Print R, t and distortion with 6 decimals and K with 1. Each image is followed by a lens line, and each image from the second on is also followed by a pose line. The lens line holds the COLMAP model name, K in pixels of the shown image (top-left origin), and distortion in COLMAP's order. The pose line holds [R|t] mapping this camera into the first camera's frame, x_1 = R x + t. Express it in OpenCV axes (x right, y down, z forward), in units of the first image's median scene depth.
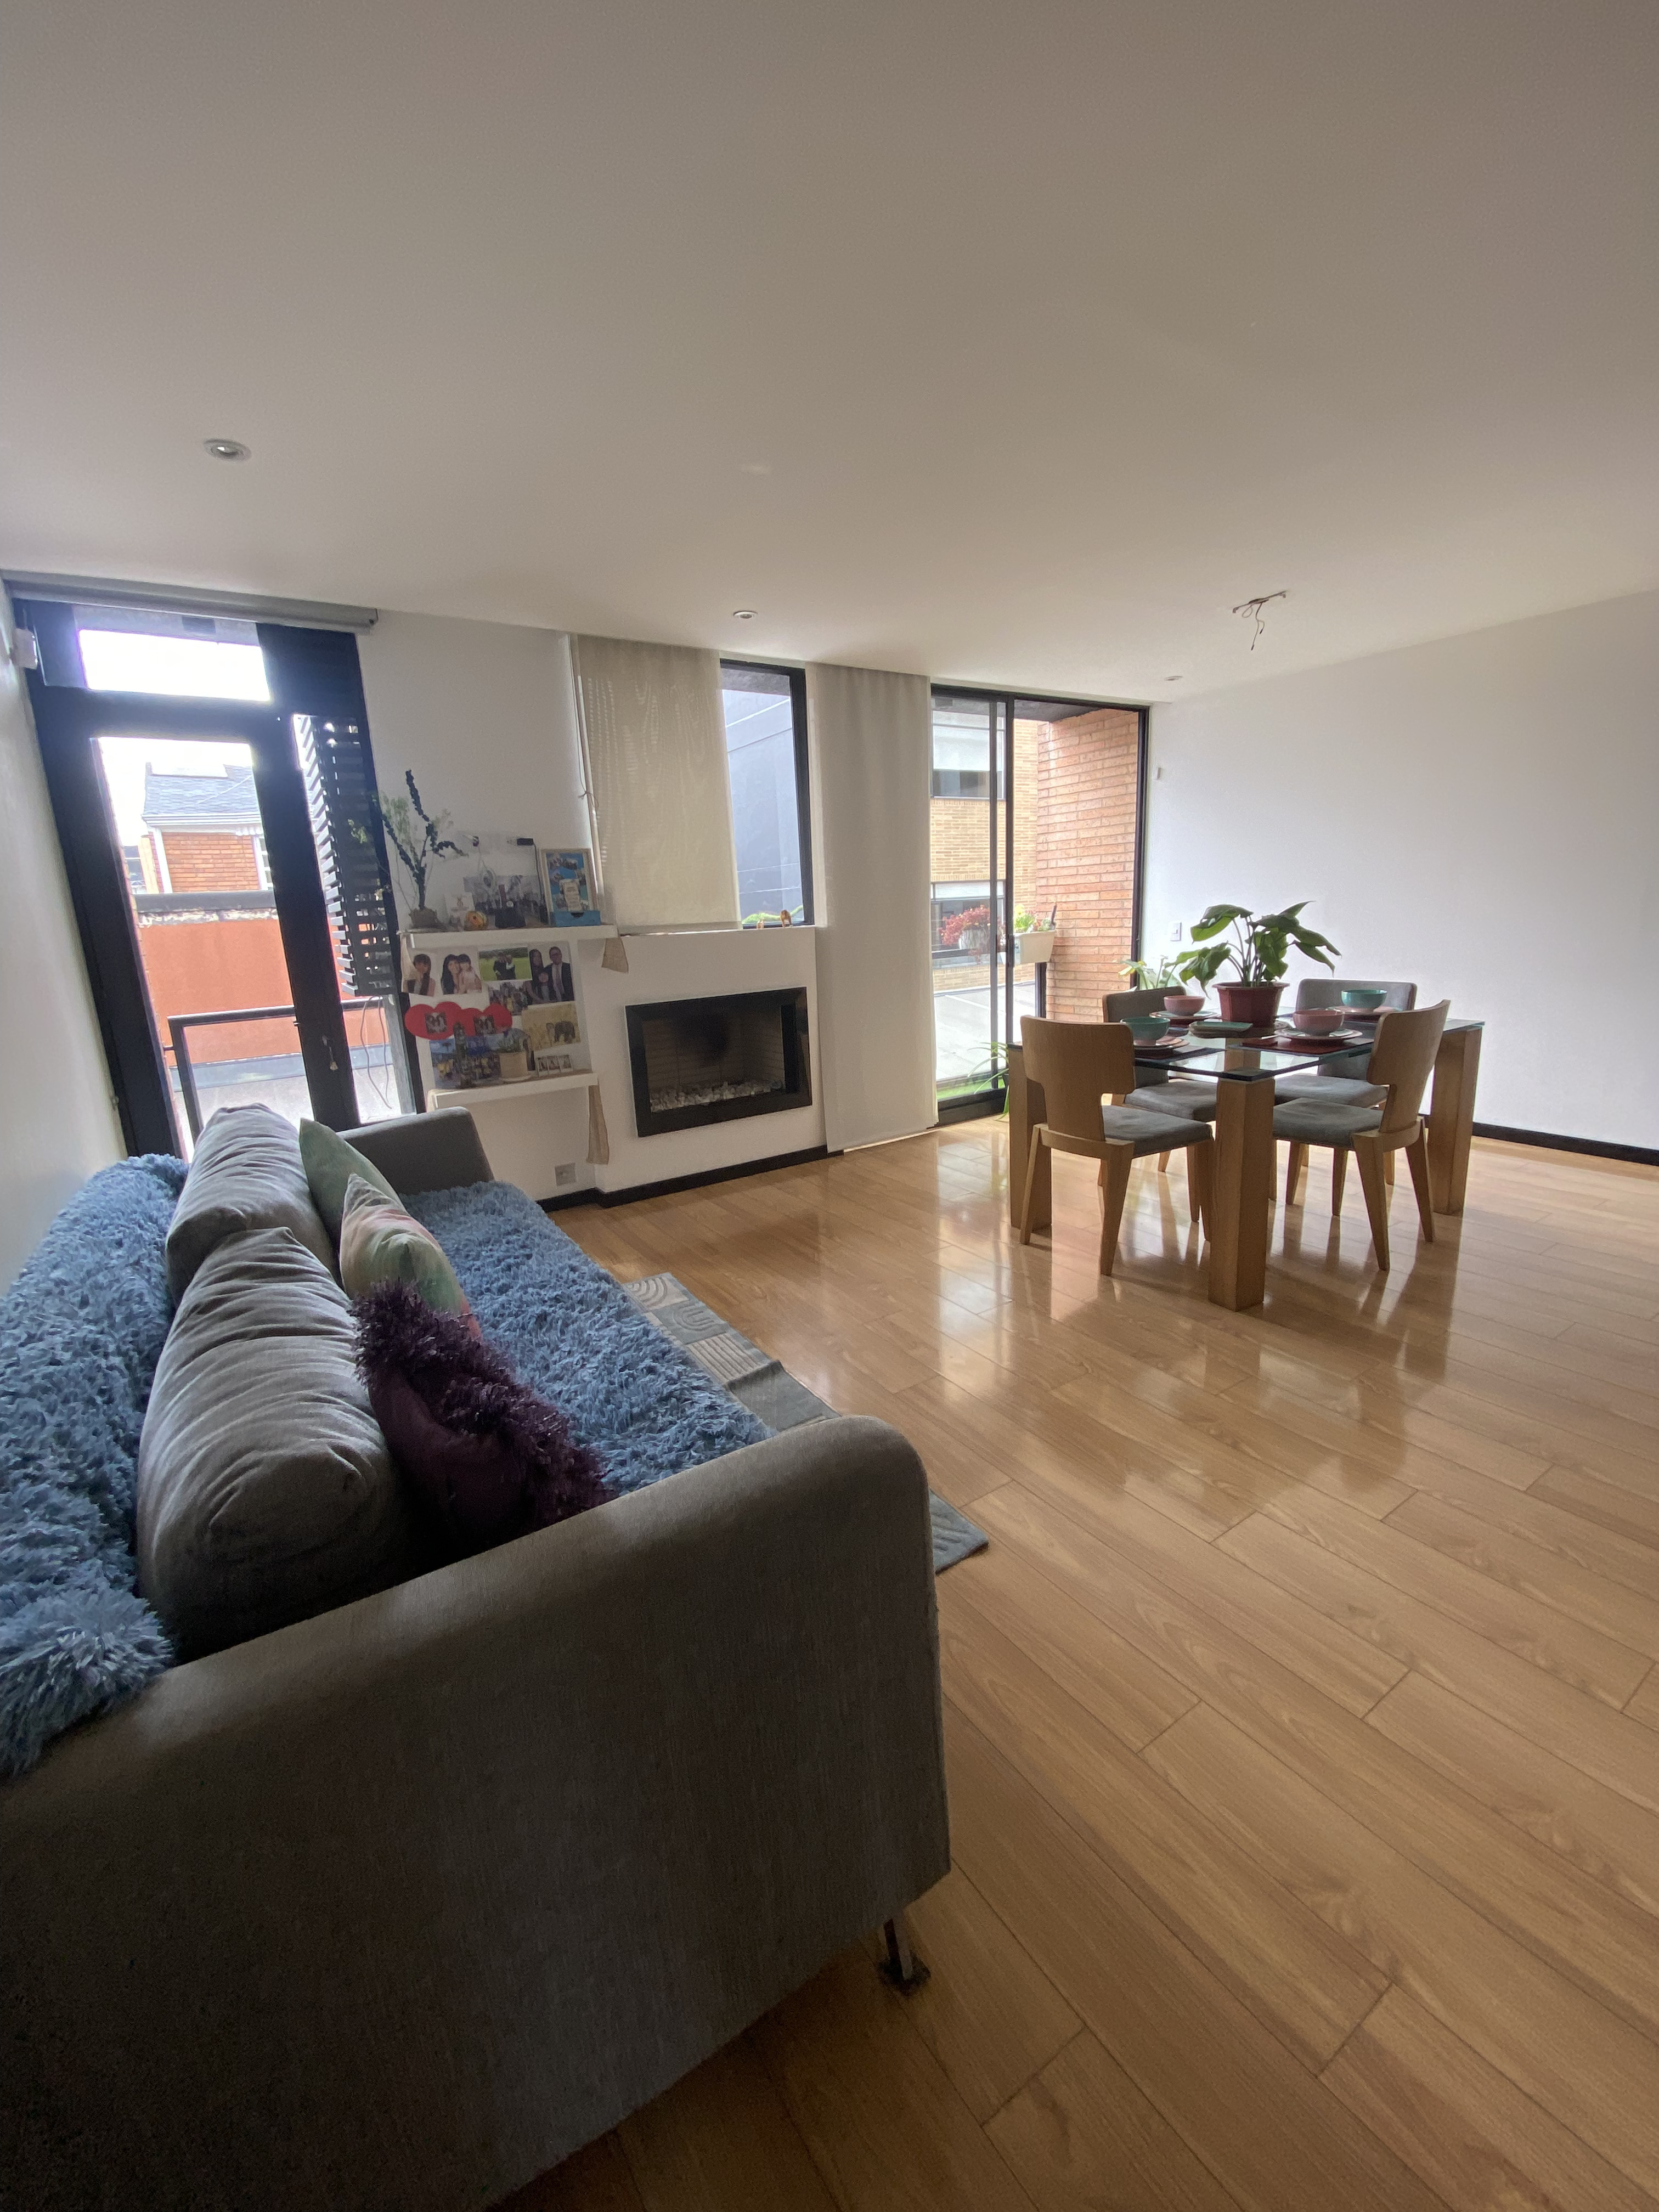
lens RADIAL K [[895.0, 0, 819.7], [0, 895.0, 1110.8], [0, 0, 1]] dist [0.001304, -0.002329]
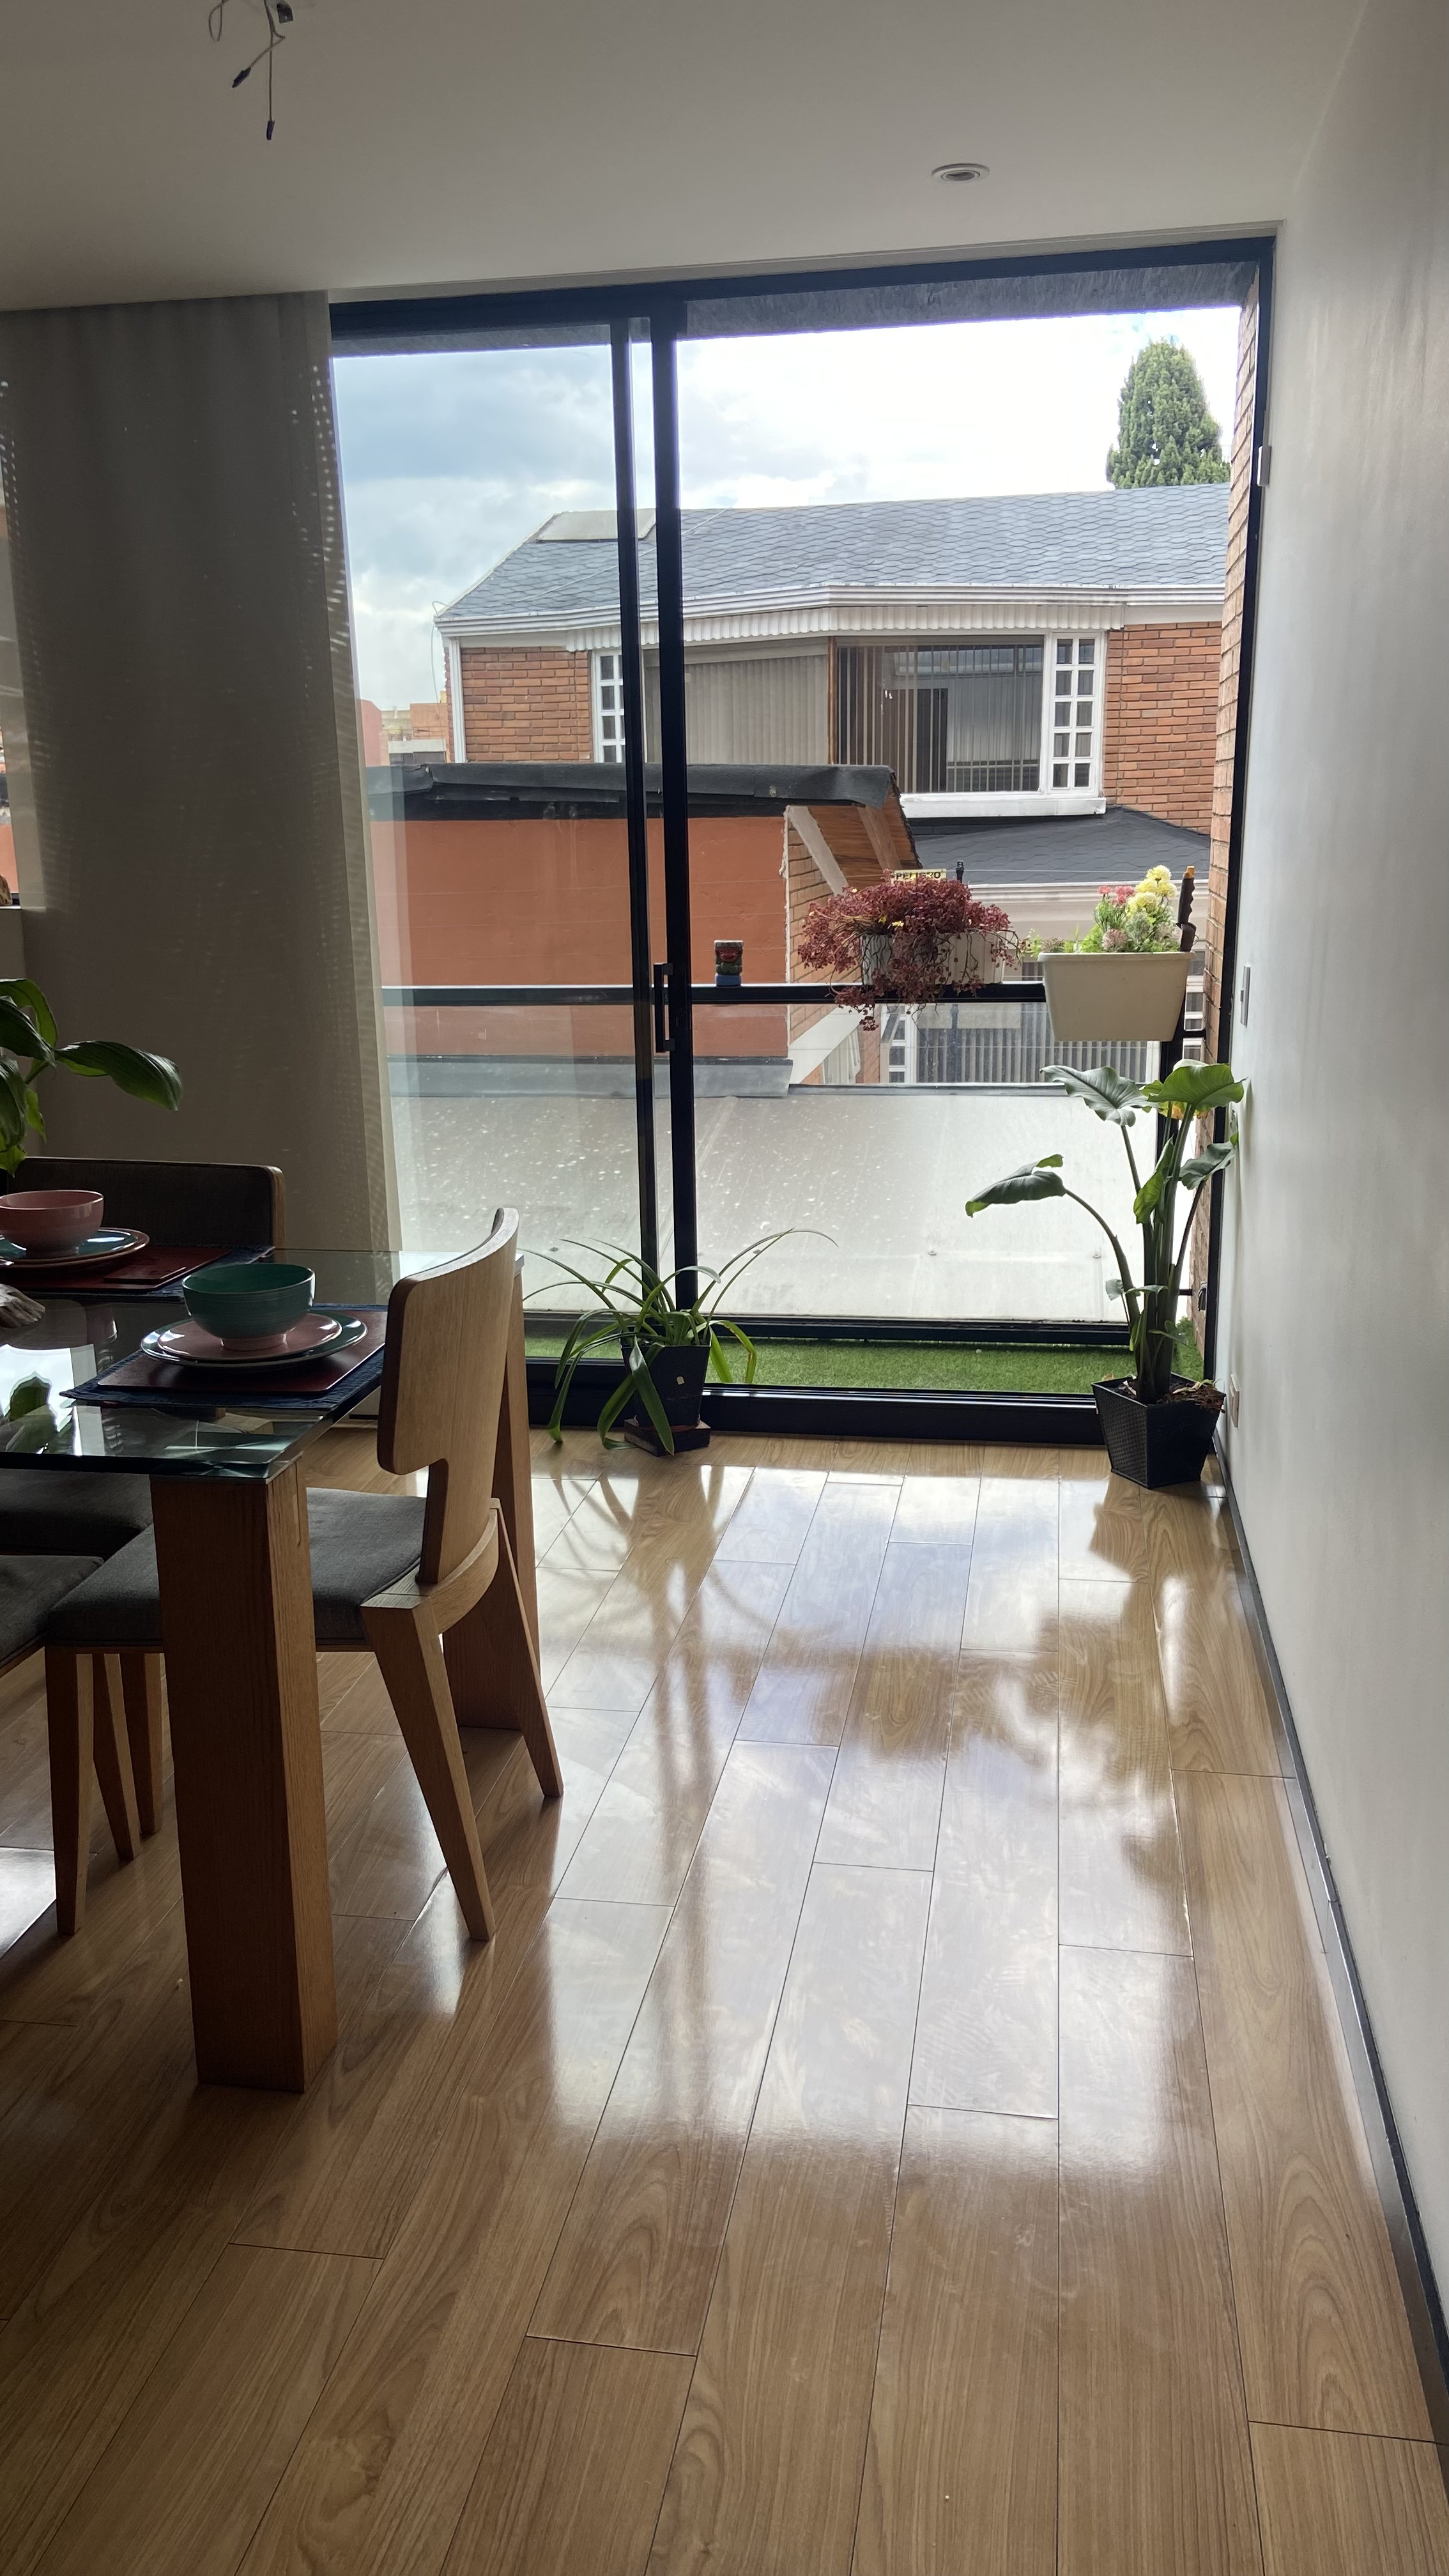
lens RADIAL K [[1959.0, 0, 743.0], [0, 1959.0, 1311.0], [0, 0, 1]] dist [0.088770, -0.049425]
pose [[0.734578, 0.191424, -0.650963, 1.185644], [-0.158858, 0.981235, 0.109283, -0.214996], [0.659666, 0.023134, 0.751202, 0.597637]]
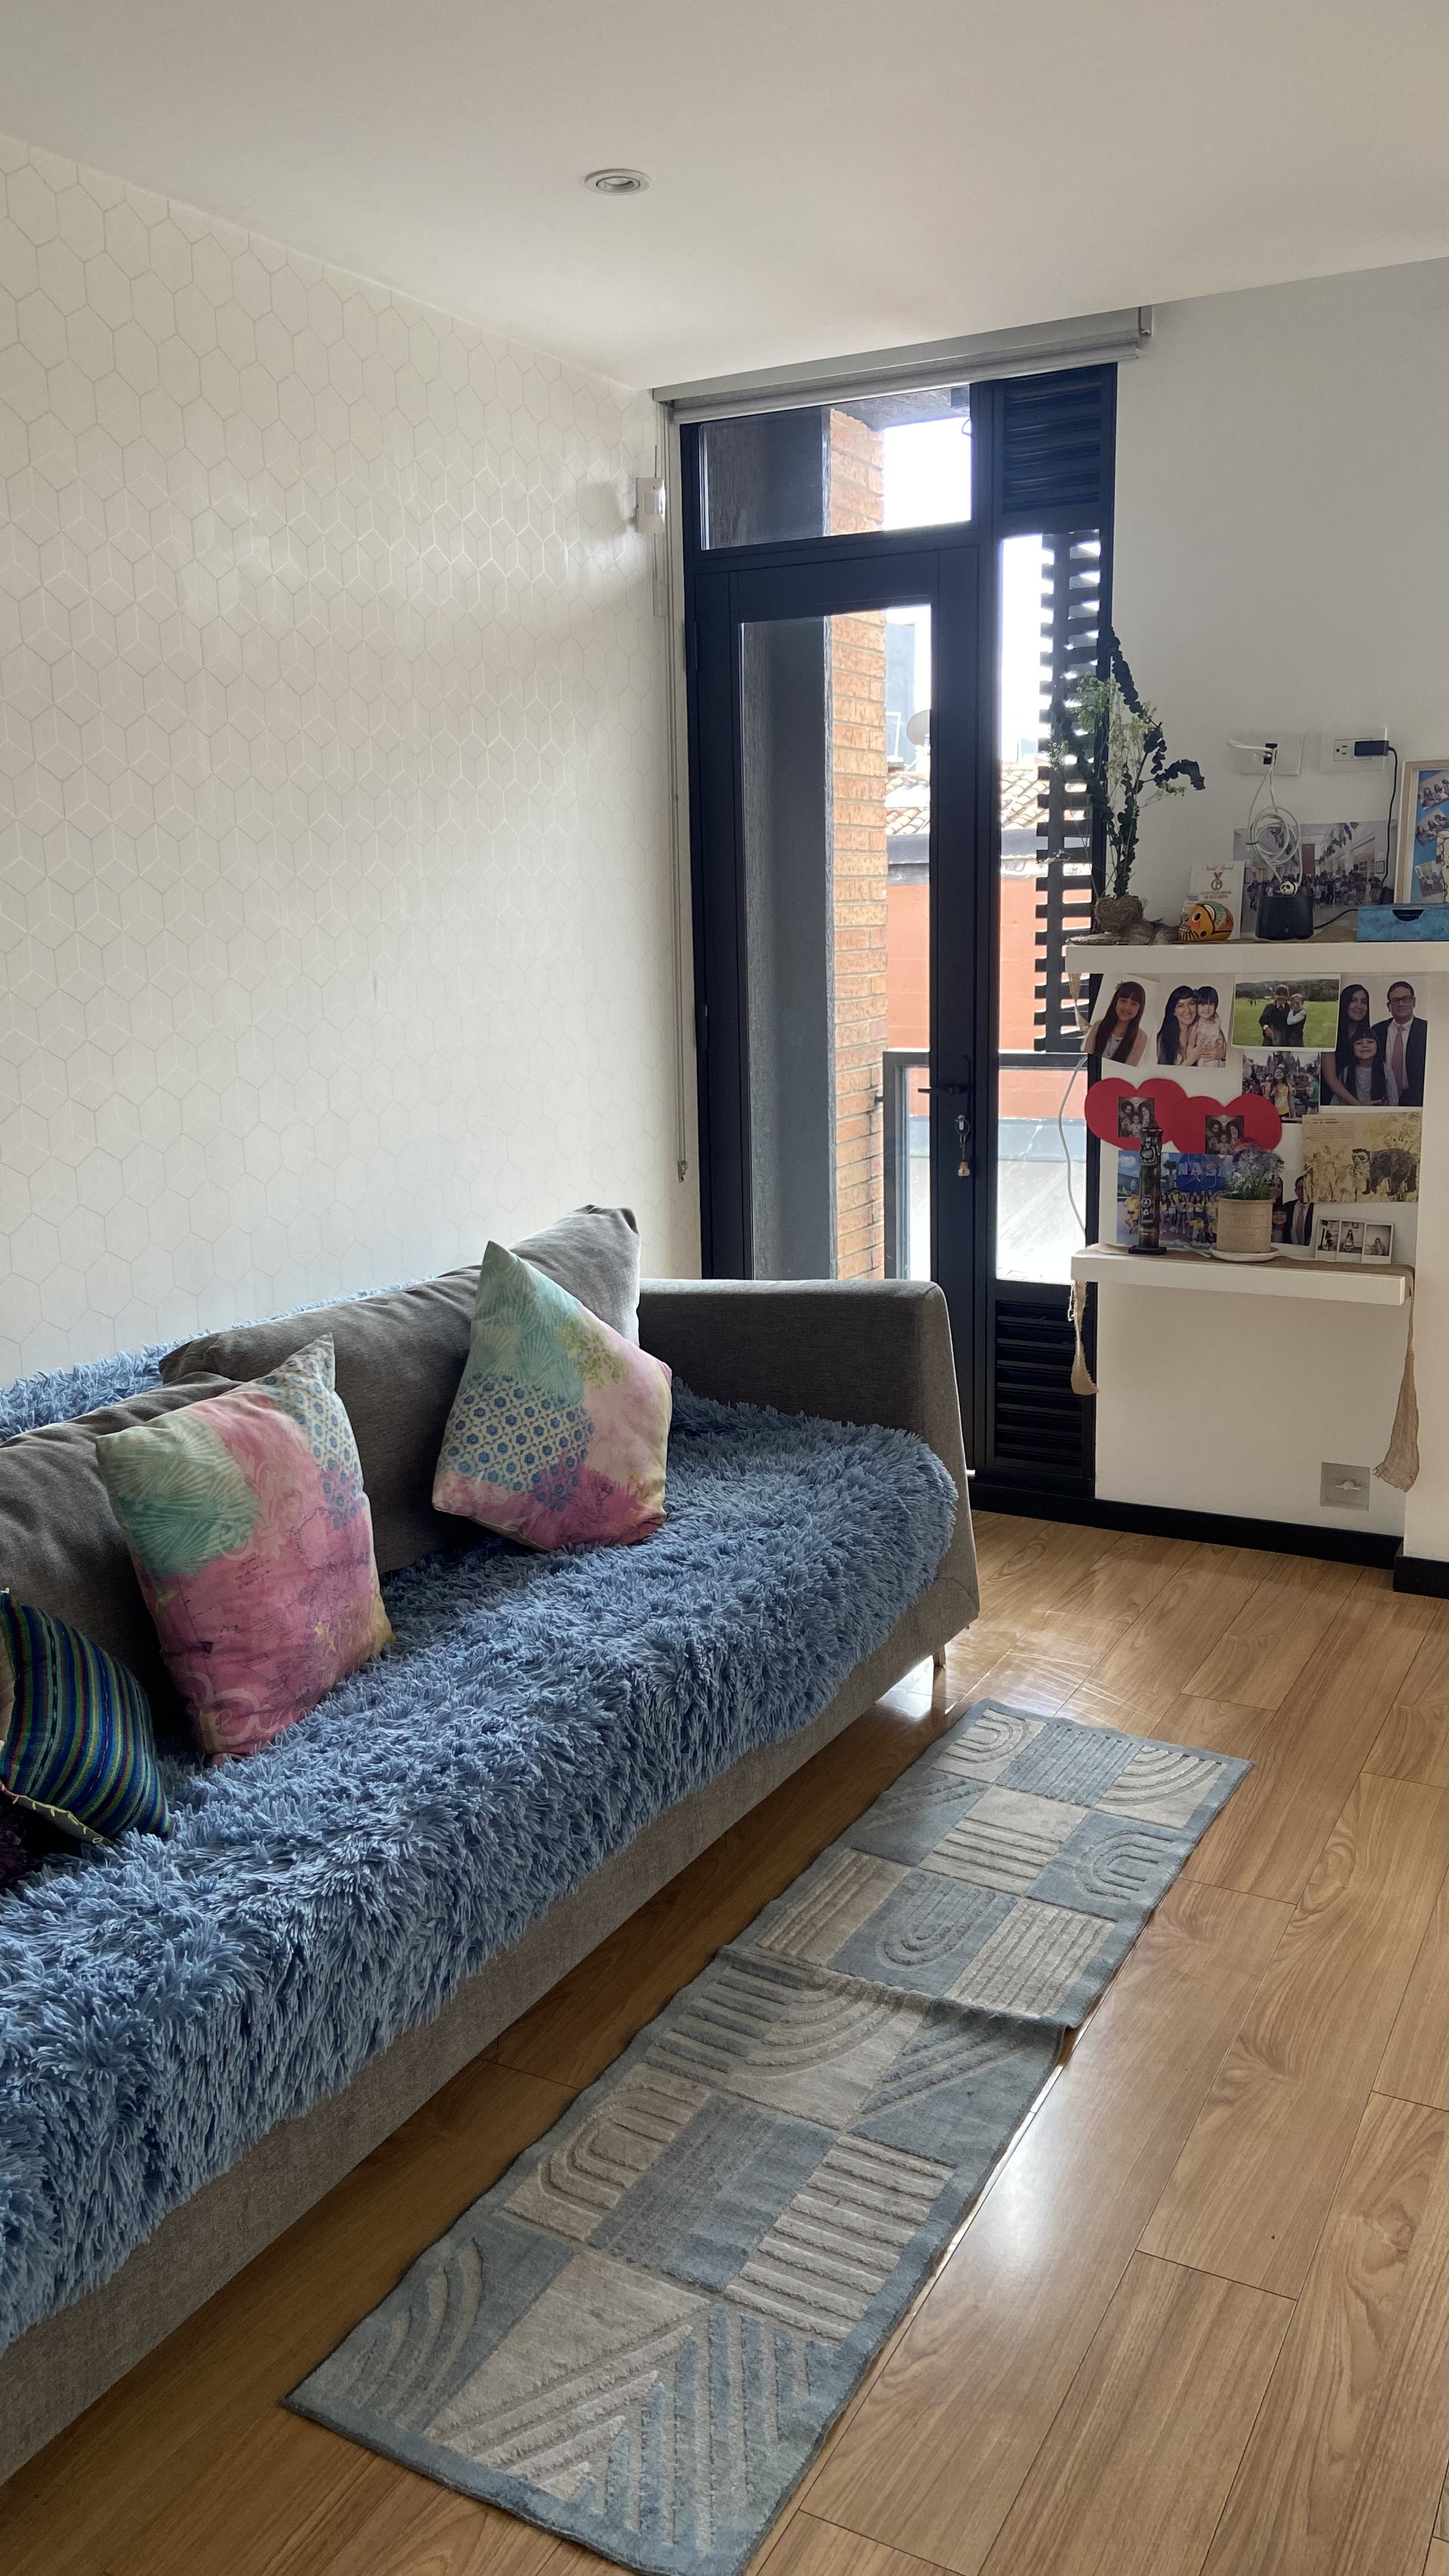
lens RADIAL K [[1959.0, 0, 740.7], [0, 1959.0, 1266.4], [0, 0, 1]] dist [0.088770, -0.049425]
pose [[0.469576, 0.203139, -0.859205, 0.446430], [-0.186811, 0.973997, 0.128182, -0.117849], [0.862902, 0.100318, 0.495314, 0.263075]]
